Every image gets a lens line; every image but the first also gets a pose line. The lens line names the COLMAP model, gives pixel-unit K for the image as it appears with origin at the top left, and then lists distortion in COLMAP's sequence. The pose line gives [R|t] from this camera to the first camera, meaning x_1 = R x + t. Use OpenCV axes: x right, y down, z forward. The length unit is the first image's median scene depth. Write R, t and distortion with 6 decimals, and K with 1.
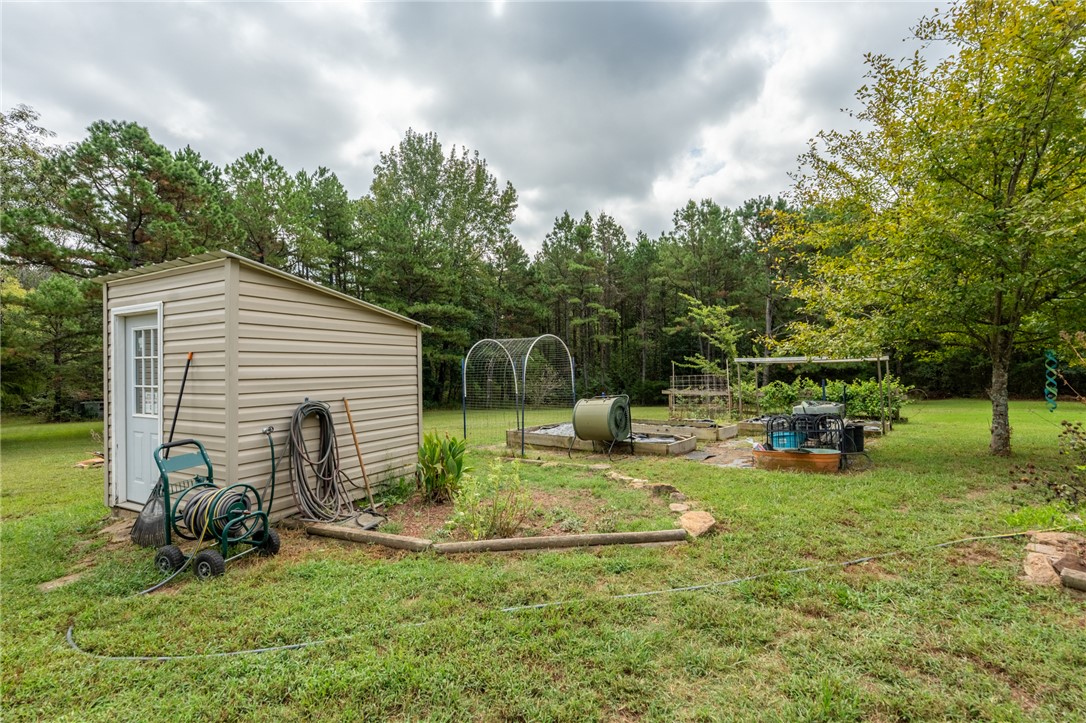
lens RADIAL K [[477.4, 0, 540.7], [0, 477.4, 358.4], [0, 0, 1]] dist [-0.004579, -0.000440]
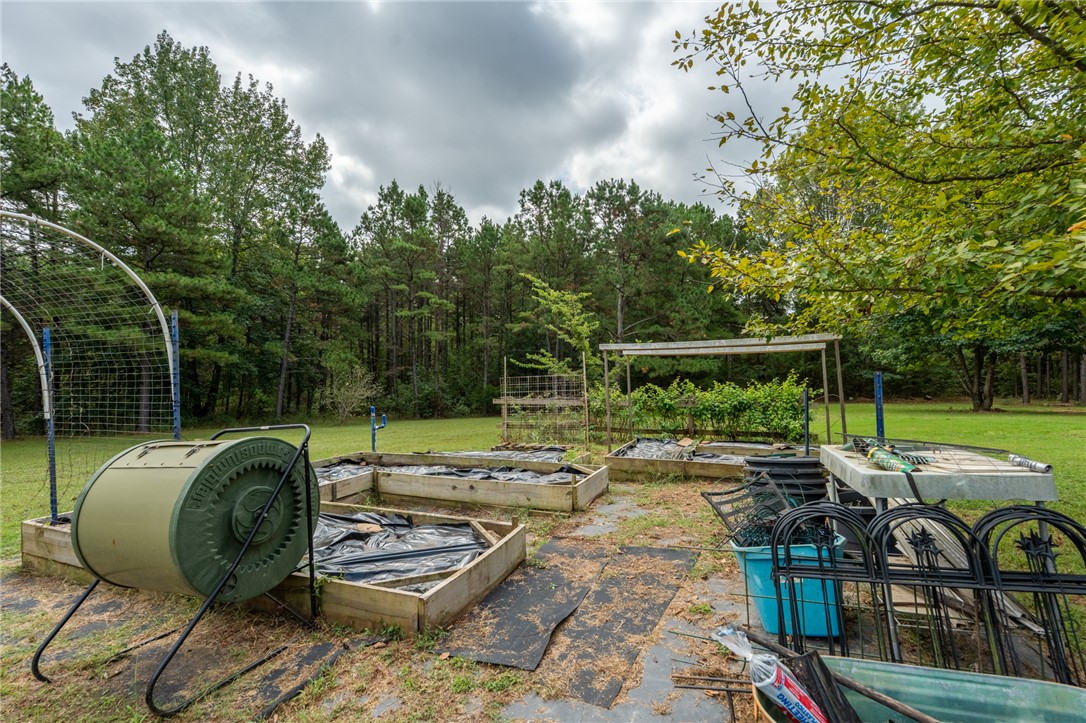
lens RADIAL K [[477.4, 0, 540.7], [0, 477.4, 358.4], [0, 0, 1]] dist [-0.004579, -0.000440]
pose [[0.953621, 0.013201, 0.300720, 0.058301], [-0.008971, 0.999841, -0.015442, 0.009562], [-0.300876, 0.012028, 0.953587, 0.166420]]
